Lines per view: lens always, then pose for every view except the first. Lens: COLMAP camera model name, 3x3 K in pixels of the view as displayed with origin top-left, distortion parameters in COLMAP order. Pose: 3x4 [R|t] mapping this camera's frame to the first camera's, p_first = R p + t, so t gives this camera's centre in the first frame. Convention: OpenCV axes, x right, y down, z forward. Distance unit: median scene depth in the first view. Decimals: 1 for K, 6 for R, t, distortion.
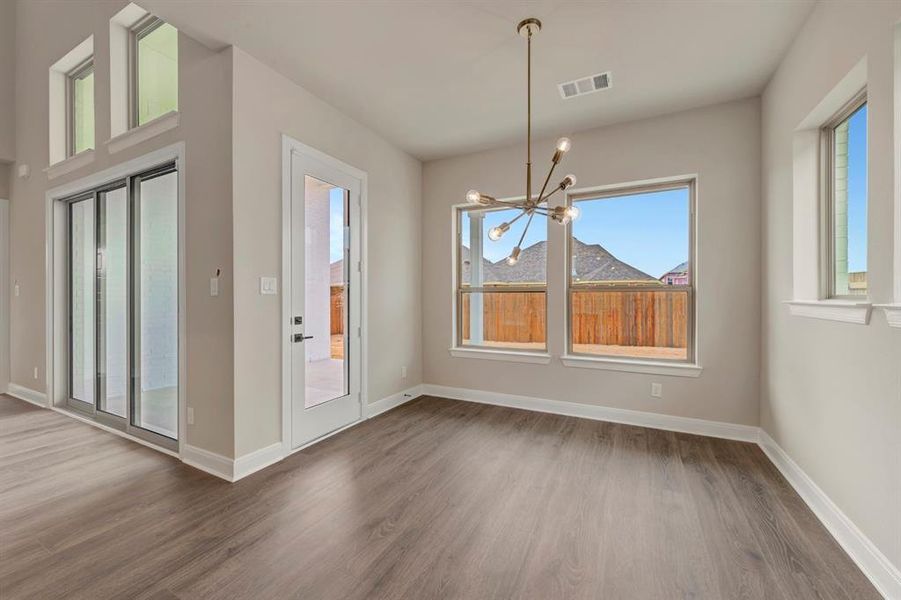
lens RADIAL K [[367.6, 0, 450.1], [0, 367.6, 297.9], [0, 0, 1]] dist [0.019914, -0.000015]
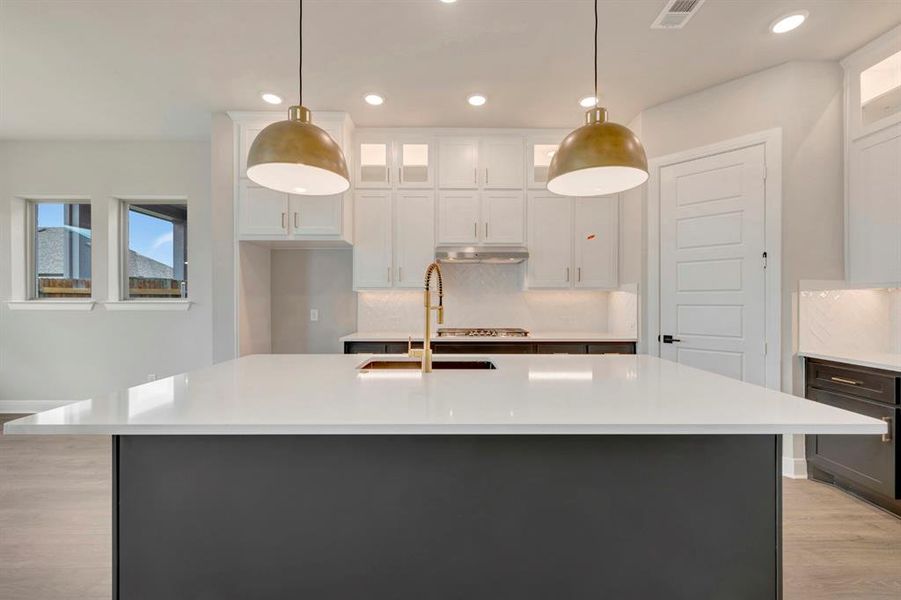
lens RADIAL K [[367.6, 0, 450.1], [0, 367.6, 297.9], [0, 0, 1]] dist [0.019914, -0.000015]
pose [[-0.435847, -0.000835, 0.900021, -0.763954], [0.000206, 0.999999, 0.001028, -0.003544], [-0.900021, 0.000633, -0.435846, 0.003067]]
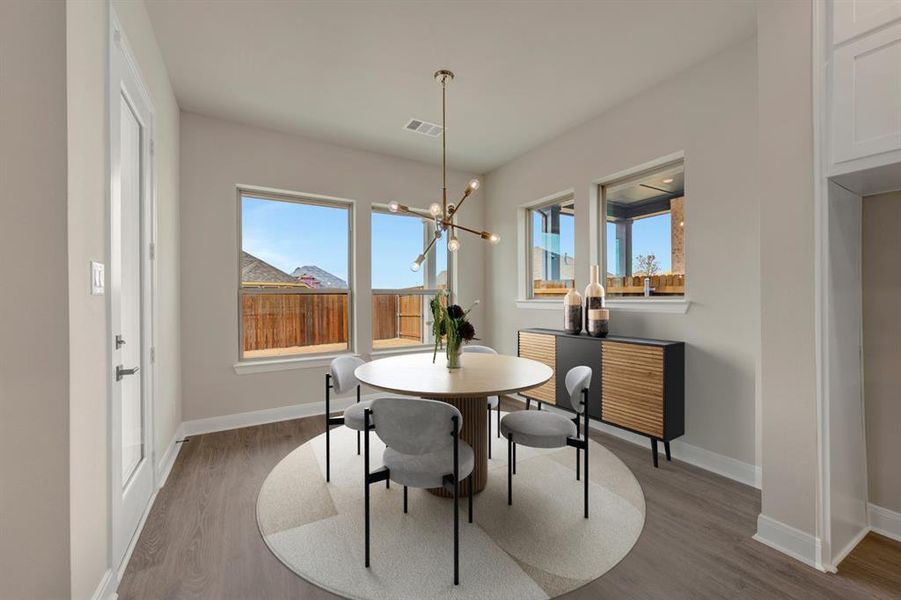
lens RADIAL K [[367.6, 0, 450.1], [0, 367.6, 297.9], [0, 0, 1]] dist [0.019914, -0.000015]
pose [[0.522822, -0.001339, 0.852441, -0.433065], [0.006927, 0.999972, -0.002678, -0.000600], [-0.852414, 0.007305, 0.522817, 0.190305]]
